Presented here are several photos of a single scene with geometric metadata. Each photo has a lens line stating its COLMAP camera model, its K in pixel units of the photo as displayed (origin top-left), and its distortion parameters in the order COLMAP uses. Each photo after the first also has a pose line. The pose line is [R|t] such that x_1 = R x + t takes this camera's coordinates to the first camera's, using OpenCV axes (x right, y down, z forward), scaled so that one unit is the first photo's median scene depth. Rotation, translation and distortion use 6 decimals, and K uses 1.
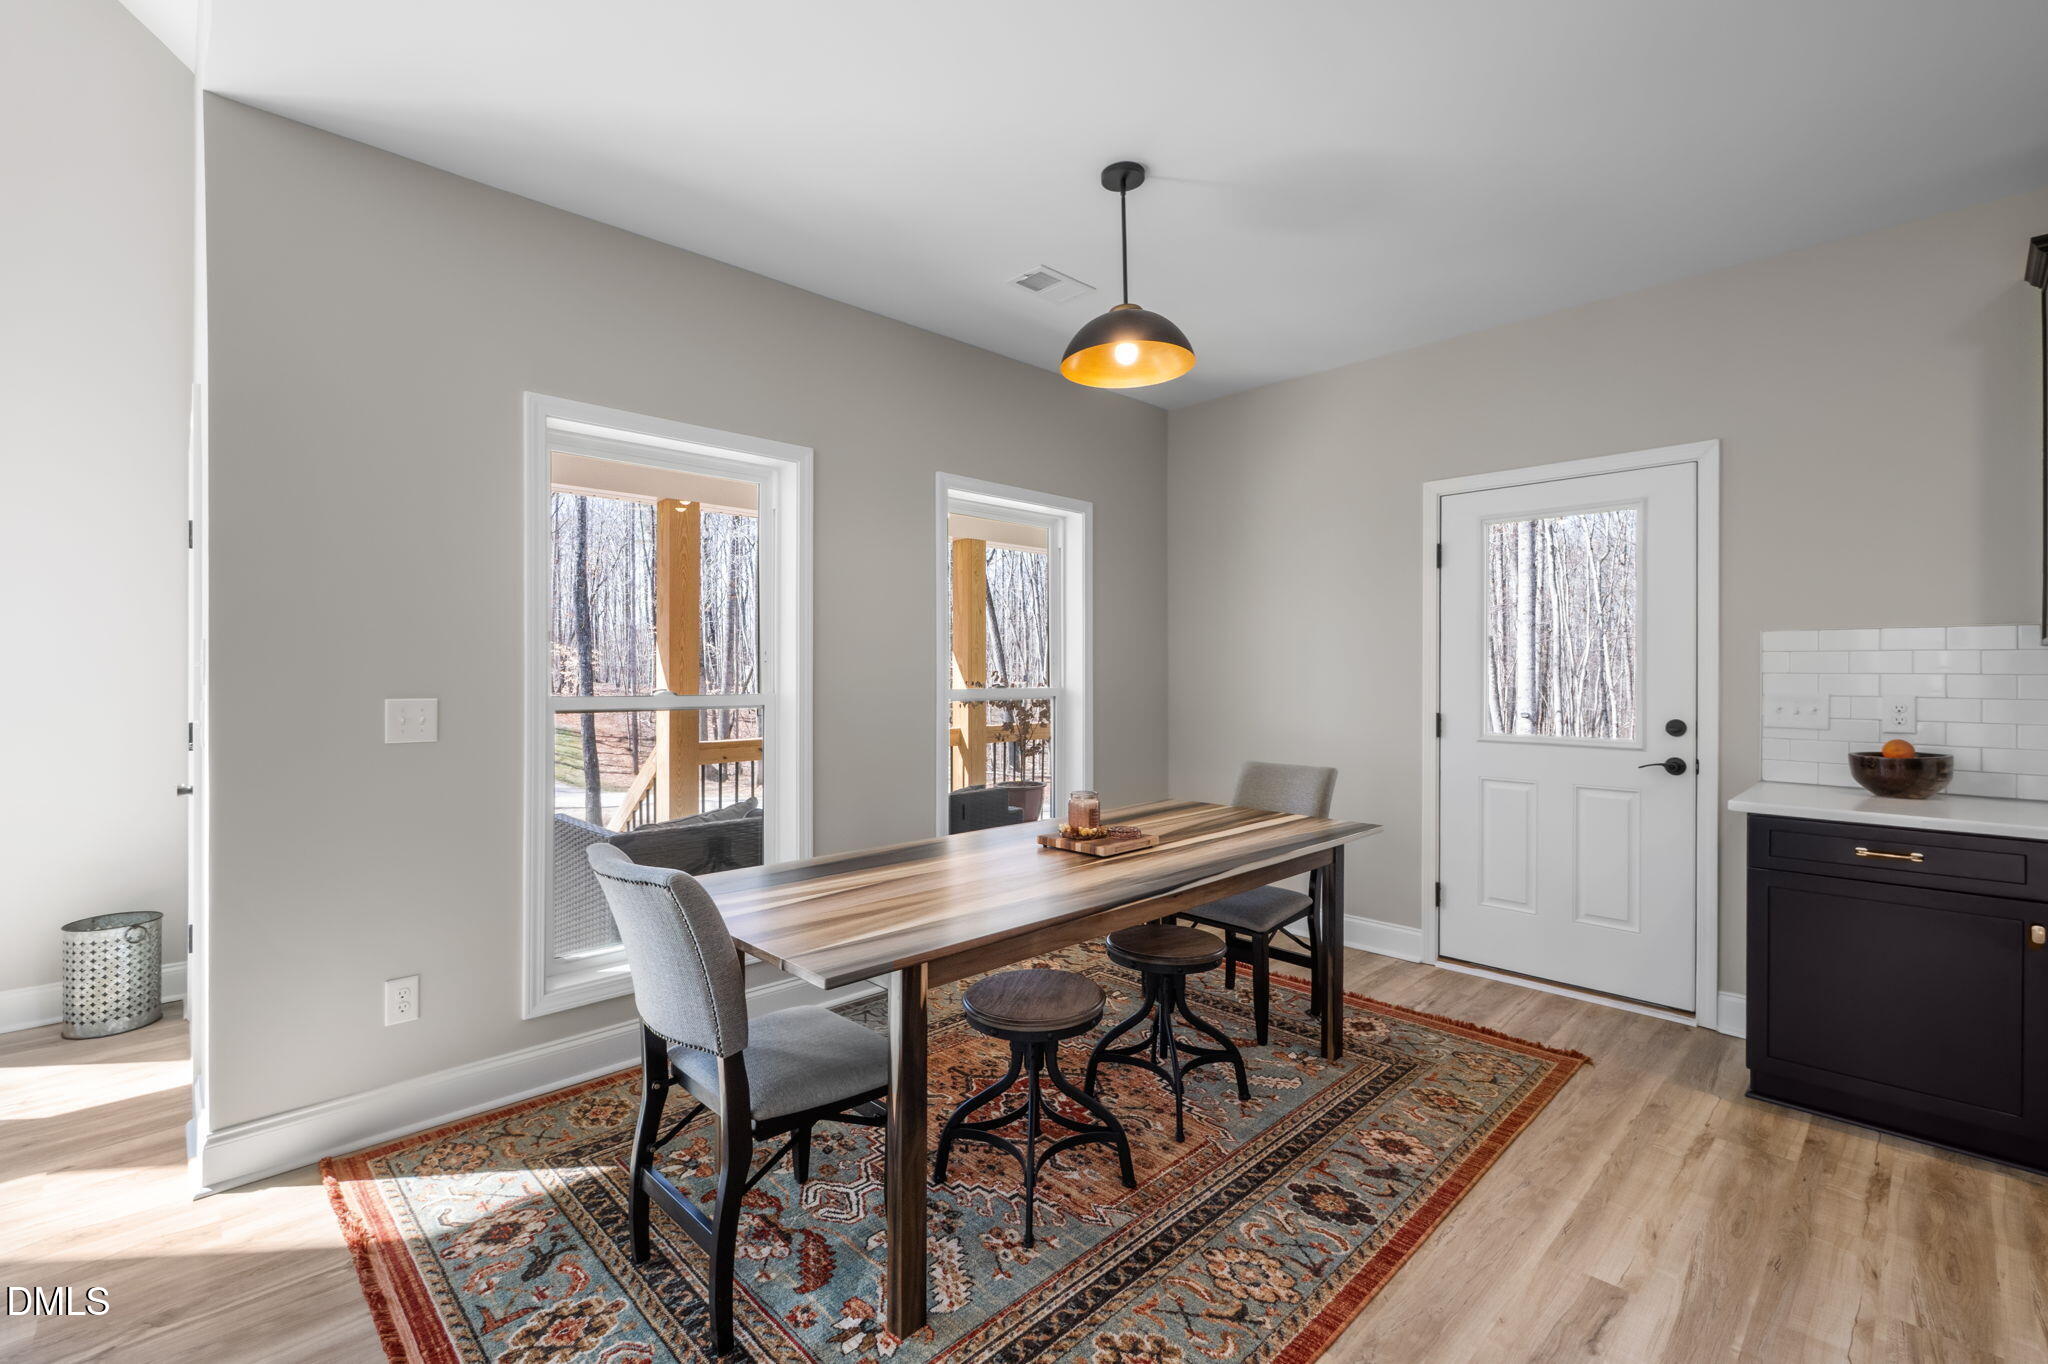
lens RADIAL K [[874.7, 0, 1028.2], [0, 874.7, 686.5], [0, 0, 1]] dist [-0.002866, 0.000271]
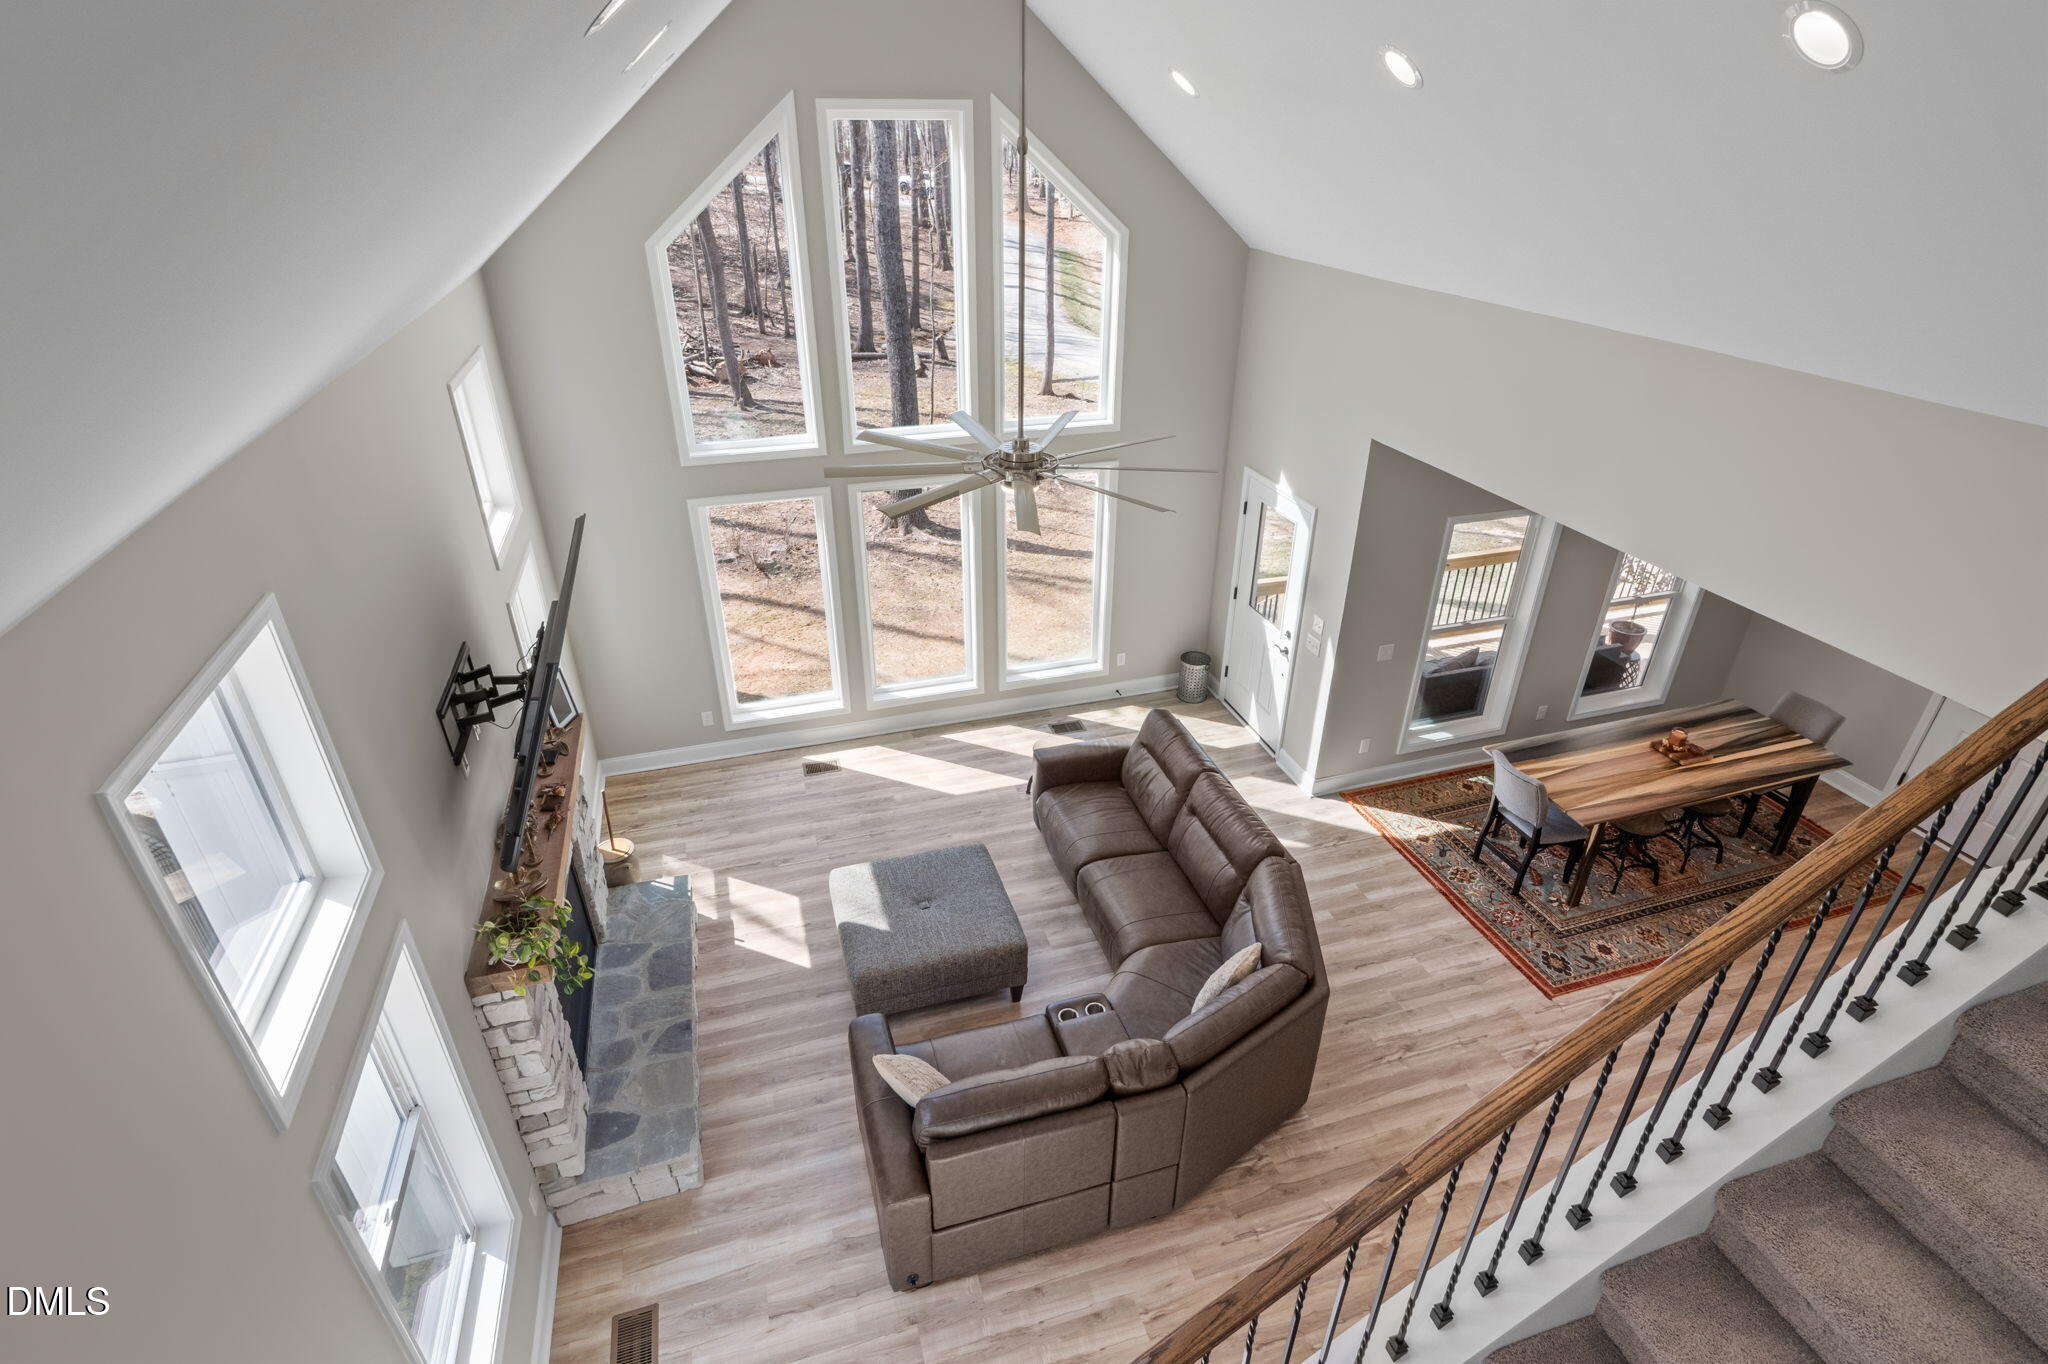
lens RADIAL K [[985.1, 0, 1015.4], [0, 985.1, 690.7], [0, 0, 1]] dist [-0.001139, -0.000106]
pose [[0.890053, 0.223910, -0.397076, -0.548280], [0.004138, 0.867051, 0.498203, -1.415035], [0.455838, -0.445070, 0.770795, -1.906948]]
